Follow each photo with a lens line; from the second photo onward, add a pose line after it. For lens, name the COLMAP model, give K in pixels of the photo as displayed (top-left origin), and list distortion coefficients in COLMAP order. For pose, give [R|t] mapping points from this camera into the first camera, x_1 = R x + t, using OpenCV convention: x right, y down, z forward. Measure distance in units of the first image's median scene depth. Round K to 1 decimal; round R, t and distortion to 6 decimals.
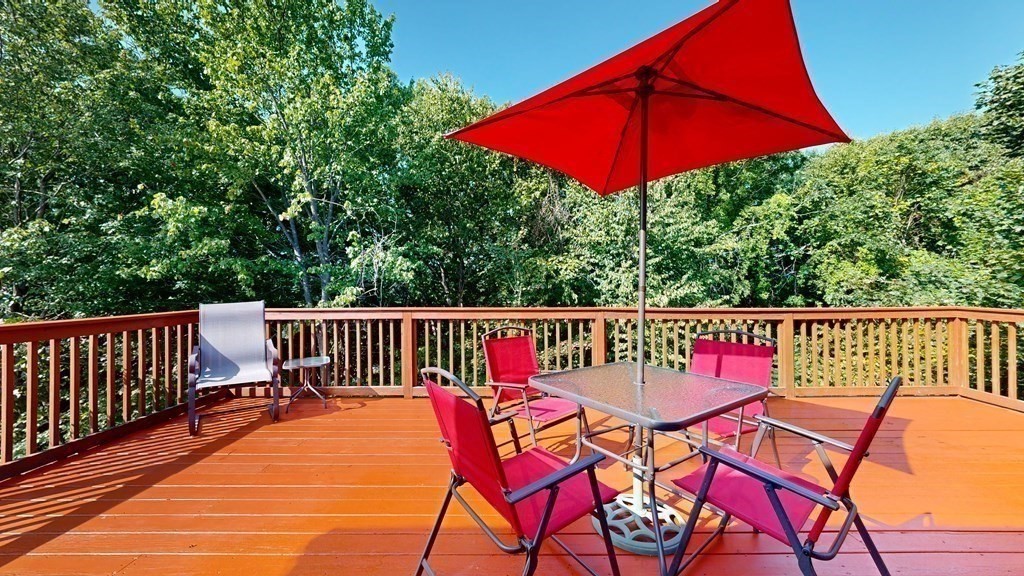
lens RADIAL K [[374.7, 0, 509.5], [0, 374.7, 286.7], [0, 0, 1]] dist [-0.001012, -0.000531]
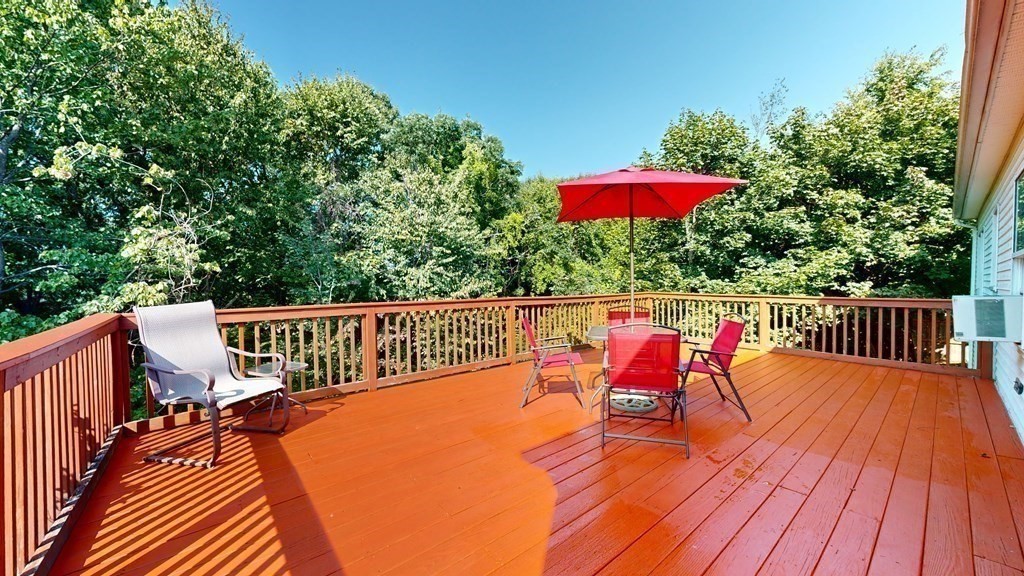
lens RADIAL K [[374.7, 0, 507.4], [0, 374.7, 289.8], [0, 0, 1]] dist [-0.001012, -0.000531]
pose [[0.760434, -0.015708, 0.649225, -0.225313], [0.002538, 0.999772, 0.021217, -0.000378], [-0.649410, -0.014486, 0.760300, -0.011918]]
